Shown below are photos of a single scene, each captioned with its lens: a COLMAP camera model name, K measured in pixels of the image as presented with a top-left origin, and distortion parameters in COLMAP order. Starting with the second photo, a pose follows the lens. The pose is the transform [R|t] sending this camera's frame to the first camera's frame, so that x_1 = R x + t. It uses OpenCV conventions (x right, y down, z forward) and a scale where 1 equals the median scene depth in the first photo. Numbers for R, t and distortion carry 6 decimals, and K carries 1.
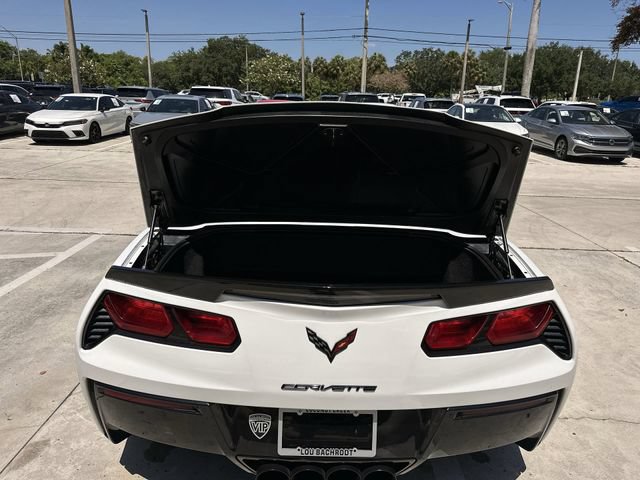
lens RADIAL K [[453.3, 0, 319.7], [0, 453.3, 231.8], [0, 0, 1]] dist [0.023246, -0.033629]
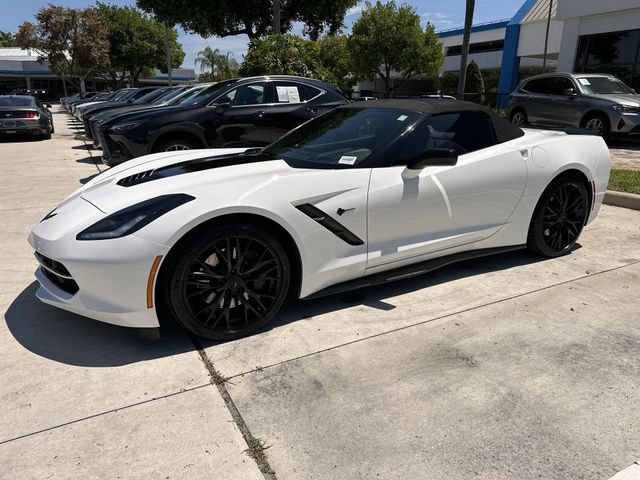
lens RADIAL K [[453.3, 0, 320.0], [0, 453.3, 237.0], [0, 0, 1]] dist [0.023246, -0.033629]
pose [[-0.487065, -0.274568, 0.829084, -0.568755], [0.221605, 0.879377, 0.421411, -0.240151], [-0.844783, 0.388983, -0.367469, 1.002921]]
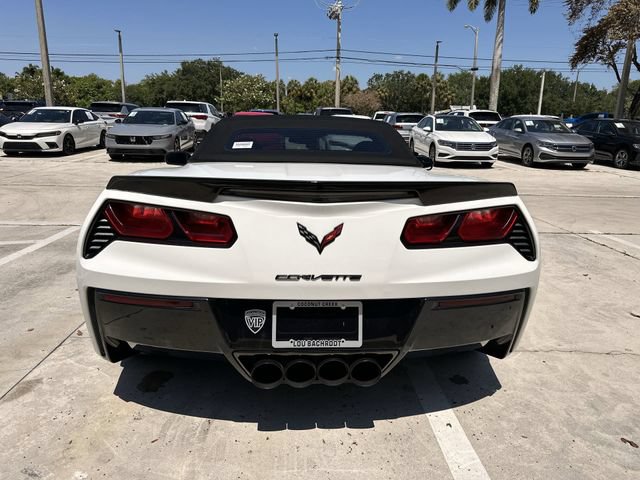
lens RADIAL K [[453.3, 0, 320.6], [0, 453.3, 233.3], [0, 0, 1]] dist [0.023246, -0.033629]
pose [[0.998391, -0.017609, 0.053908, -0.008341], [0.019945, 0.998871, -0.043107, 0.073562], [-0.053088, 0.044113, 0.997615, -0.024385]]
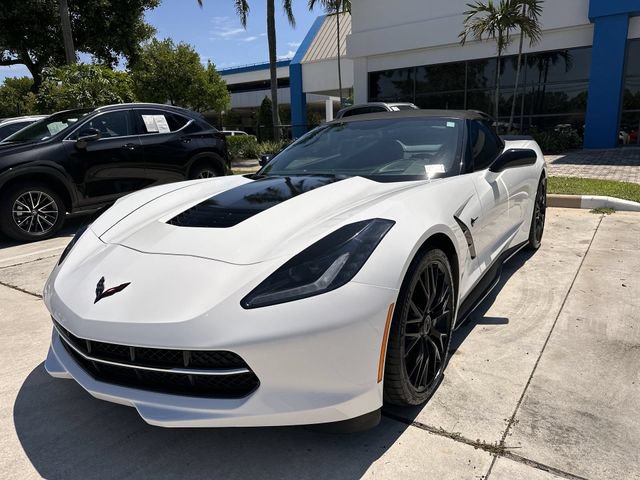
lens RADIAL K [[453.3, 0, 320.4], [0, 453.3, 241.9], [0, 0, 1]] dist [0.023246, -0.033629]
pose [[-0.830265, -0.119959, 0.544306, -0.287866], [0.169373, 0.876082, 0.451434, -0.258635], [-0.531011, 0.467001, -0.707063, 1.187254]]
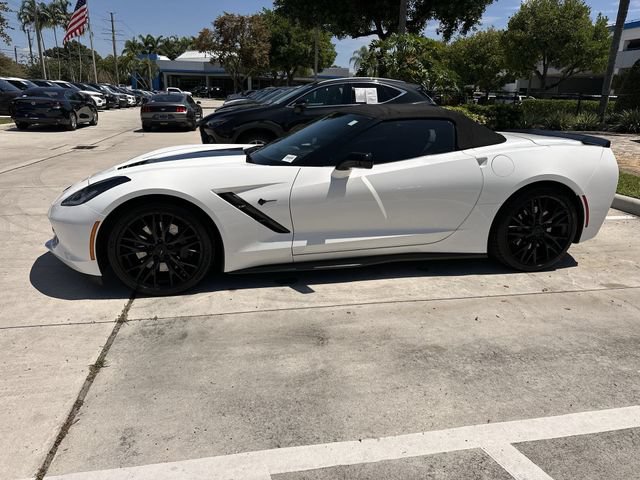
lens RADIAL K [[453.3, 0, 322.0], [0, 453.3, 233.7], [0, 0, 1]] dist [0.023246, -0.033629]
pose [[-0.185162, -0.307586, 0.933331, -0.722337], [0.247603, 0.904510, 0.347209, -0.195754], [-0.951004, 0.295385, -0.091321, 0.786704]]
